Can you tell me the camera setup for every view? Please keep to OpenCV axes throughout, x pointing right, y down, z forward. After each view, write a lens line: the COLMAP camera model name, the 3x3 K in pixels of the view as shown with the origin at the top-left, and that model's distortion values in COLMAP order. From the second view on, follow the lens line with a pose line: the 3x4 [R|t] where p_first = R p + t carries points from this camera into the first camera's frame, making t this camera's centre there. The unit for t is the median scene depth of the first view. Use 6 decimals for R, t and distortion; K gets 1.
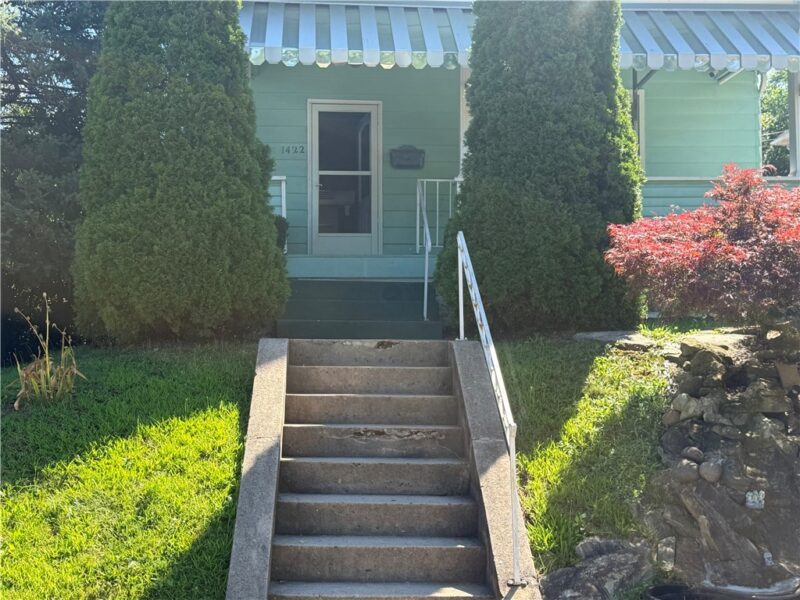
lens RADIAL K [[1057.0, 0, 403.1], [0, 1057.0, 301.6], [0, 0, 1]] dist [0.095767, 0.000000]
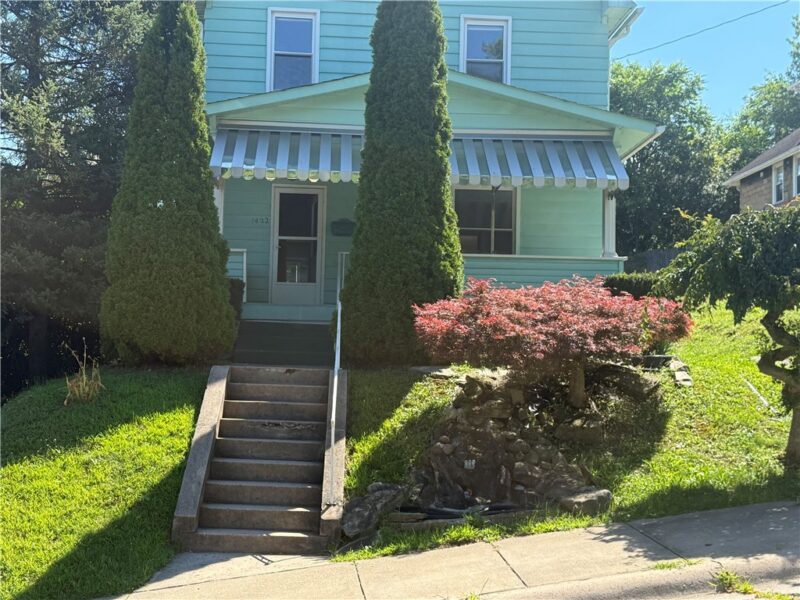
lens RADIAL K [[1057.0, 0, 392.3], [0, 1057.0, 302.3], [0, 0, 1]] dist [0.095767, 0.000000]
pose [[0.999373, 0.024219, -0.025831, 0.198618], [-0.024366, 0.999688, -0.005415, -0.066422], [0.025691, 0.006041, 0.999652, -0.684748]]
